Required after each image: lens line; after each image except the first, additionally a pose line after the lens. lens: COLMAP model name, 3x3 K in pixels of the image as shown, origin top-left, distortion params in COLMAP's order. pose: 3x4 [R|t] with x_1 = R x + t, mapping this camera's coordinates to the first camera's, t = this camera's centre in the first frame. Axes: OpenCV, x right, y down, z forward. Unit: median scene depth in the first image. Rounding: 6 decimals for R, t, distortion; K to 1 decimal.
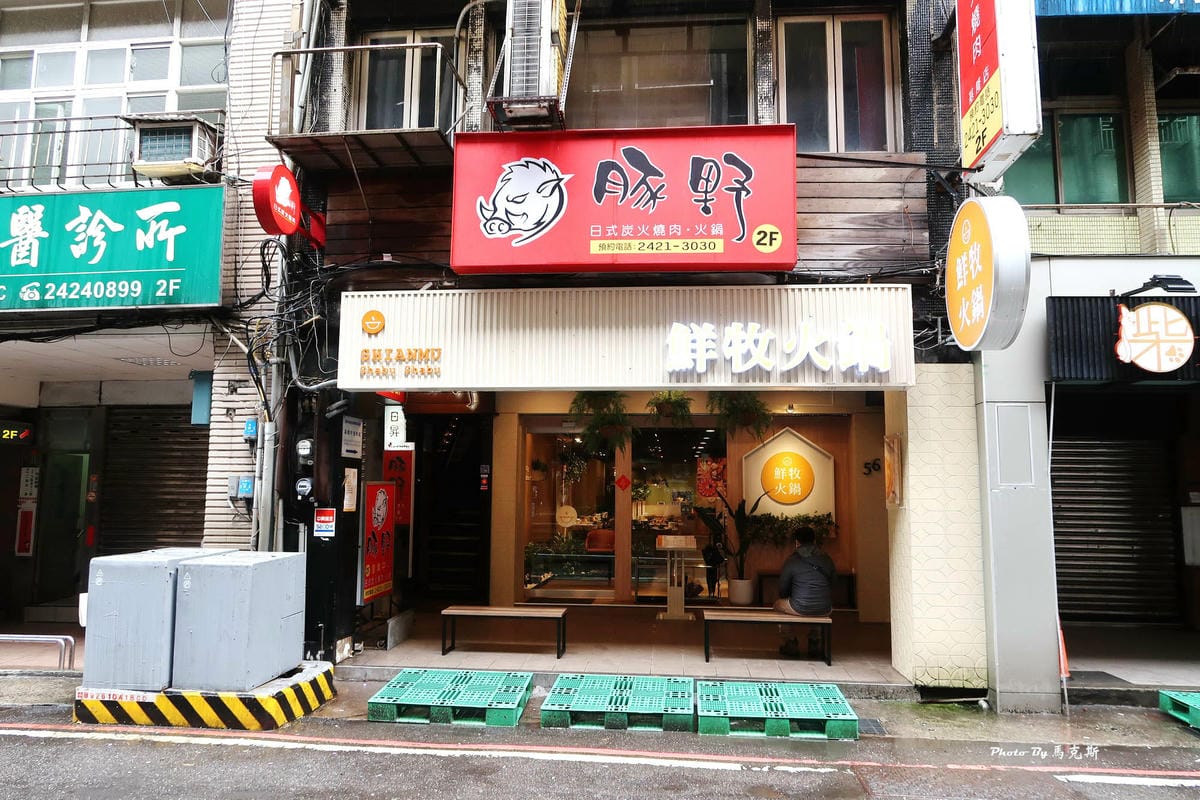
lens RADIAL K [[825.0, 0, 599.5], [0, 825.0, 398.6], [0, 0, 1]] dist [-0.001624, -0.000485]
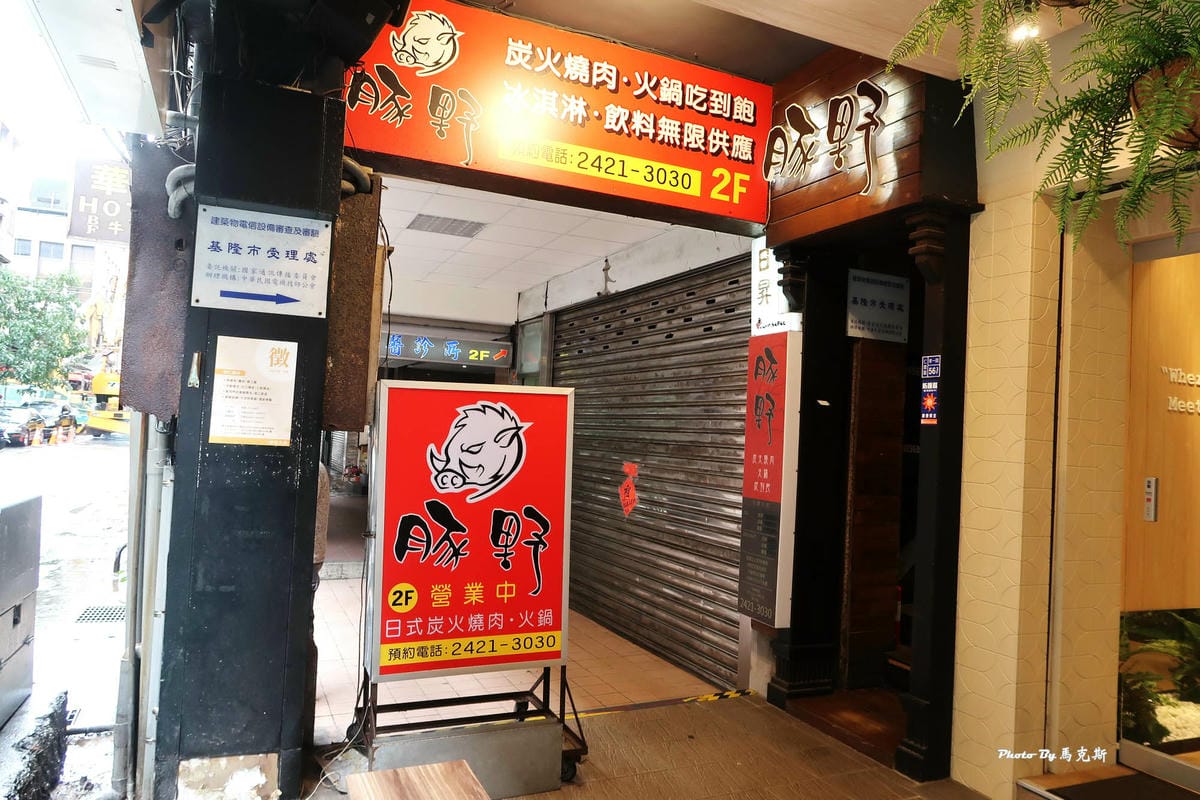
lens RADIAL K [[825.0, 0, 599.9], [0, 825.0, 402.0], [0, 0, 1]] dist [-0.001624, -0.000485]
pose [[0.495541, -0.010537, -0.868521, 0.096601], [0.052351, 0.998471, 0.017756, 0.087332], [0.867006, -0.054266, 0.495334, 0.706284]]
